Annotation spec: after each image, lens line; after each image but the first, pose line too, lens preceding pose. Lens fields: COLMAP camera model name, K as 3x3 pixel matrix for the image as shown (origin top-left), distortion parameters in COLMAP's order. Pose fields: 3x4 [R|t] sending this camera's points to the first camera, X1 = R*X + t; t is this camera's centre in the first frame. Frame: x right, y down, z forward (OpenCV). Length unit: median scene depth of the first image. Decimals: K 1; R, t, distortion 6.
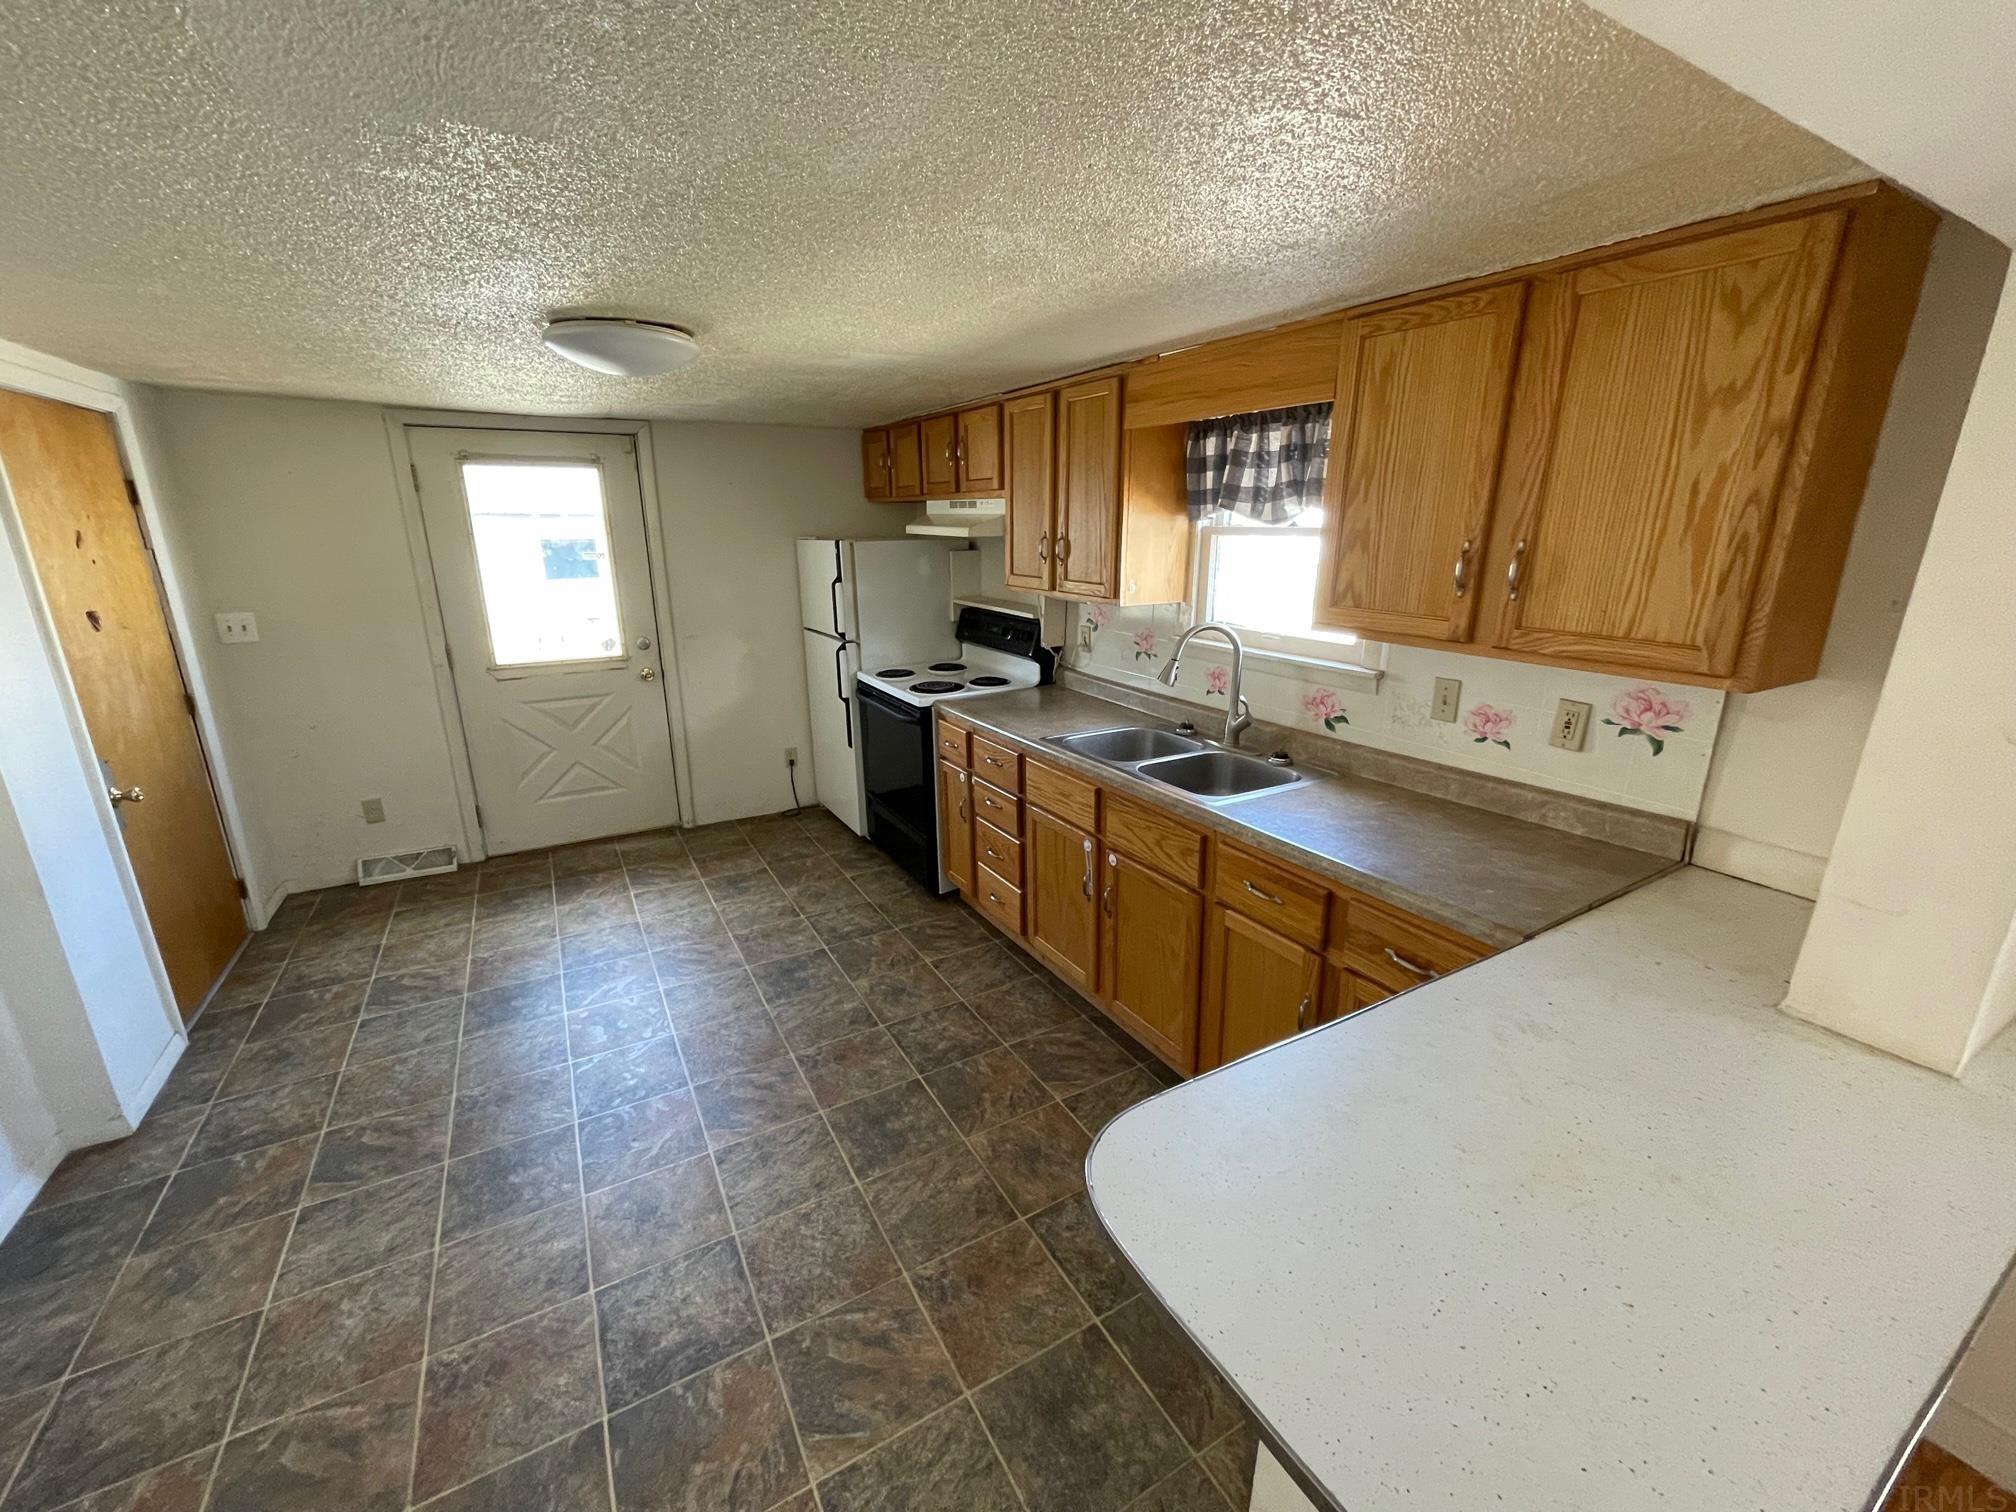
lens RADIAL K [[821.1, 0, 1008.6], [0, 821.1, 755.5], [0, 0, 1]] dist [-0.003693, -0.000016]
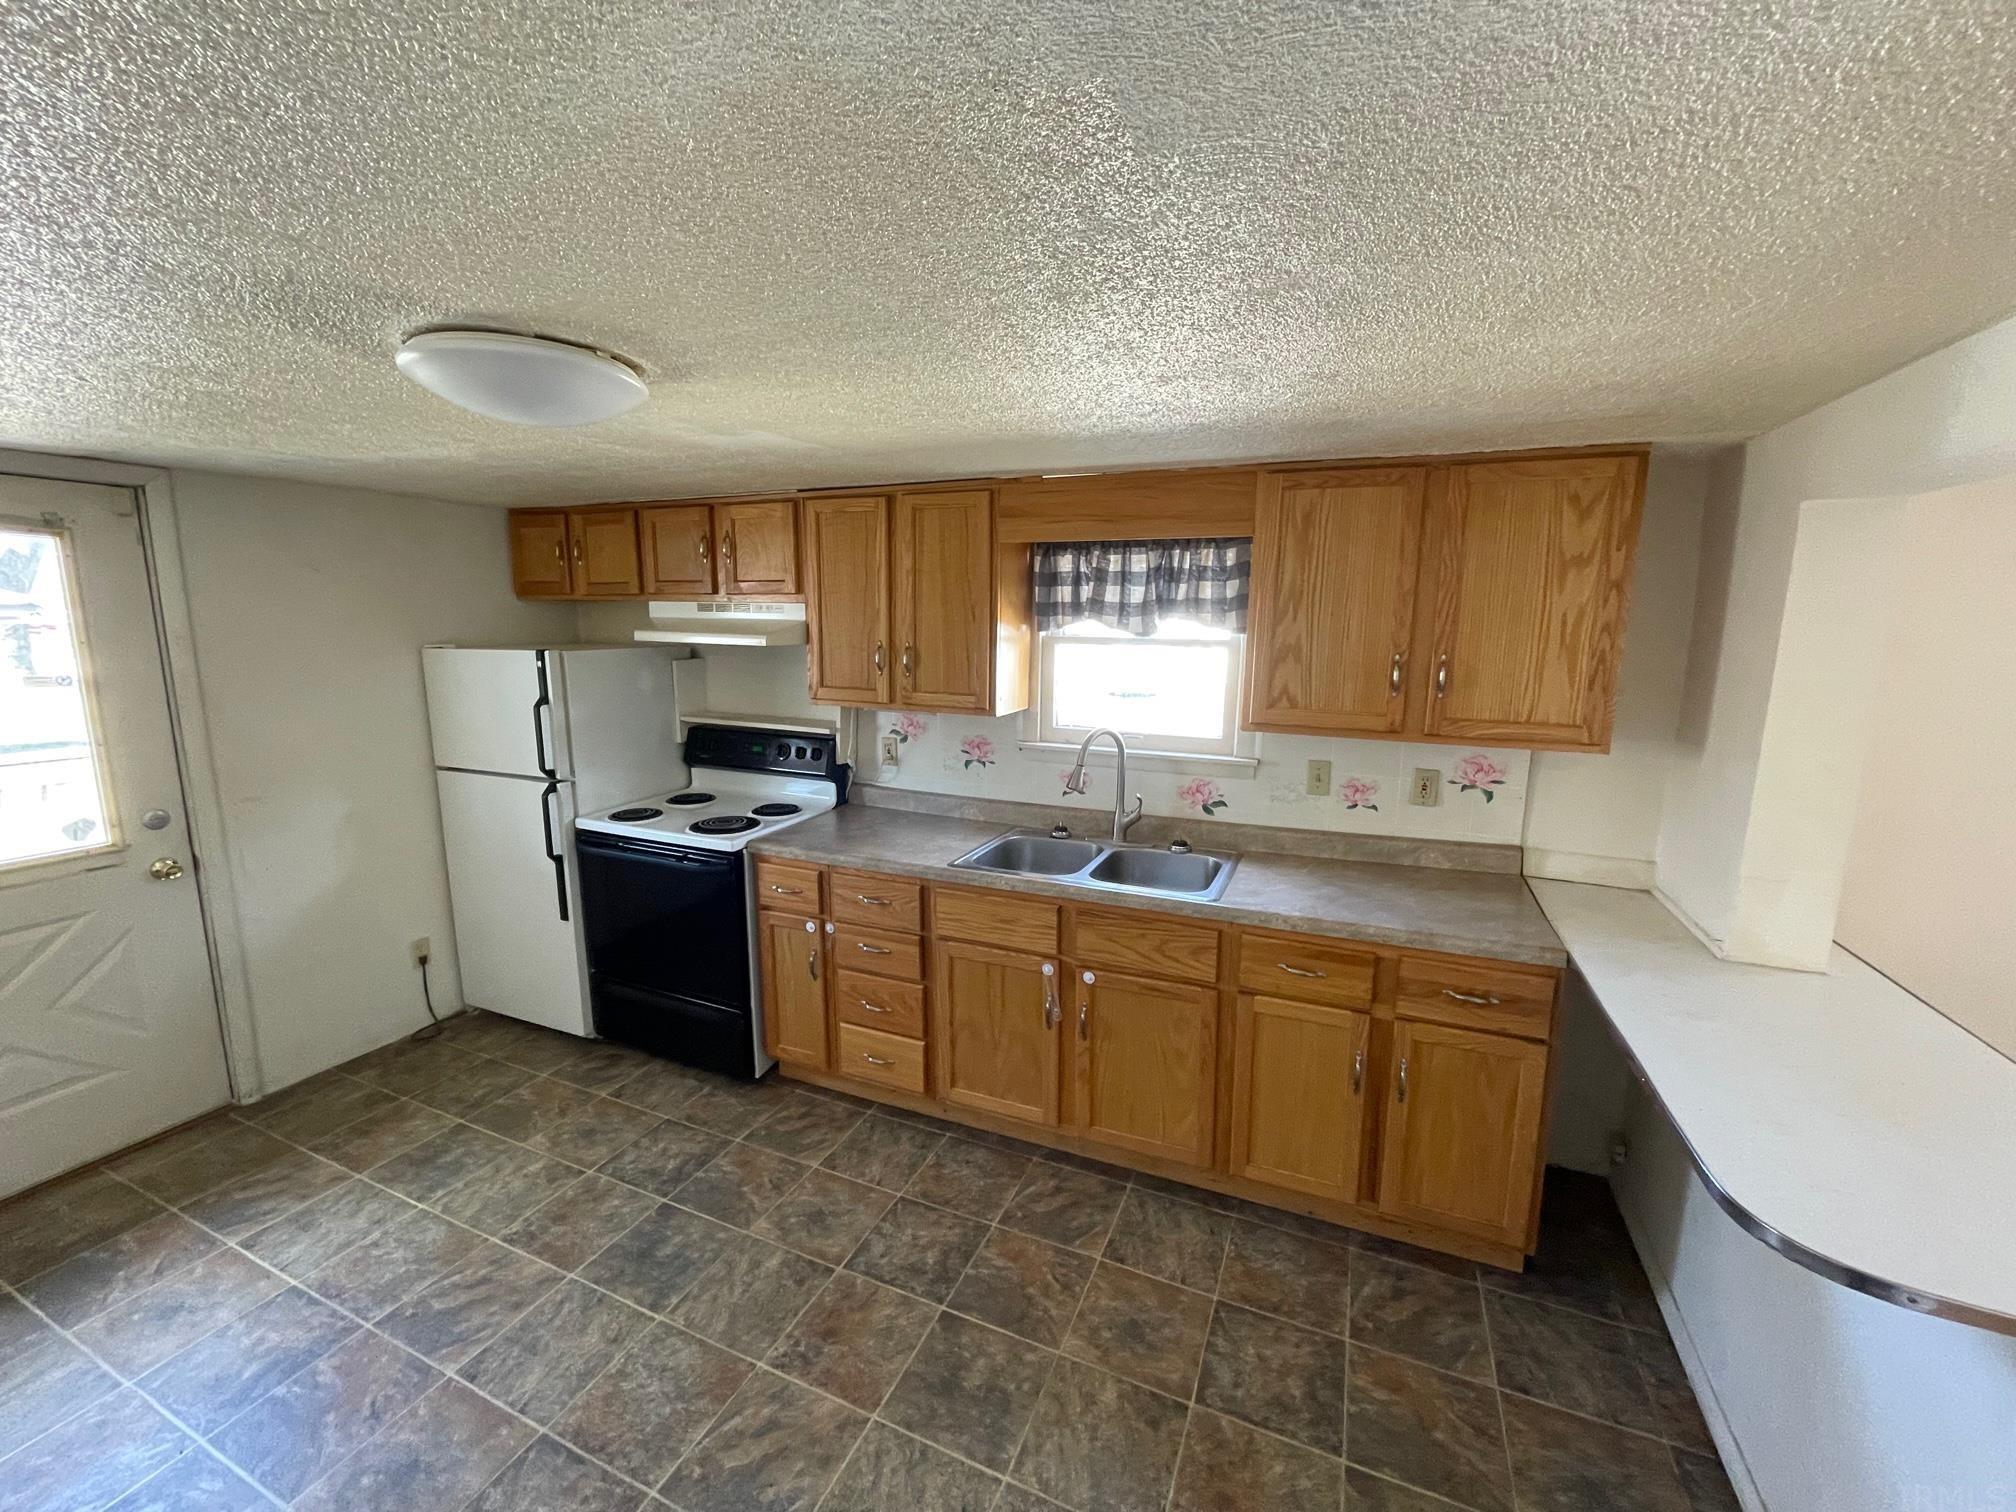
lens RADIAL K [[821.1, 0, 1010.8], [0, 821.1, 752.1], [0, 0, 1]] dist [-0.003693, -0.000016]
pose [[0.804086, -0.086013, 0.588258, -0.443900], [0.152225, 0.986280, -0.063864, -0.078148], [-0.574694, 0.140900, 0.806147, 0.217639]]
